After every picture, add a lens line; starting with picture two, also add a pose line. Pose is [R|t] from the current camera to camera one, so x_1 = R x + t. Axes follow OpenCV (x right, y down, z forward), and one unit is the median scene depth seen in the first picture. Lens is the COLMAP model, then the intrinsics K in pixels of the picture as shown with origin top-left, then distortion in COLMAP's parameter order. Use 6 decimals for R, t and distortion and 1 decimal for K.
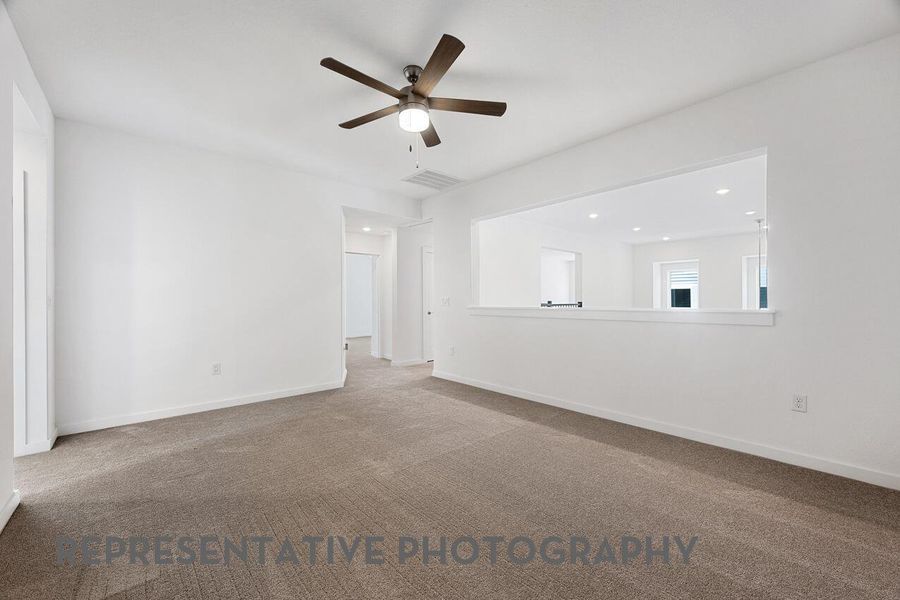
lens RADIAL K [[376.3, 0, 450.0], [0, 376.3, 300.0], [0, 0, 1]] dist [-0.000747, -0.000174]
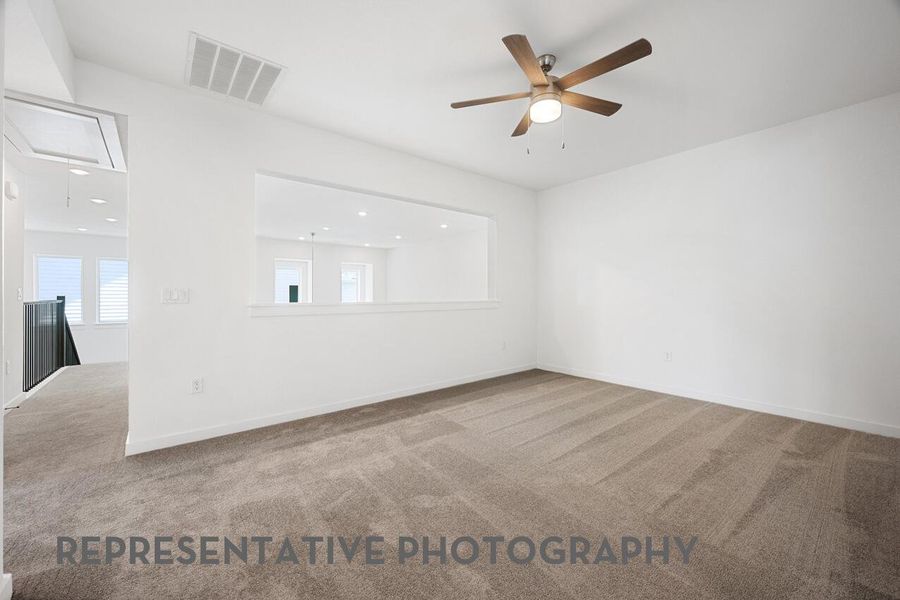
lens RADIAL K [[359.8, 0, 450.5], [0, 359.8, 297.9], [0, 0, 1]] dist [0.001367, 0.000027]
pose [[0.022202, -0.004583, 0.999743, -0.568816], [0.002063, 0.999988, 0.004538, 0.004162], [-0.999751, 0.001961, 0.022211, 0.681176]]
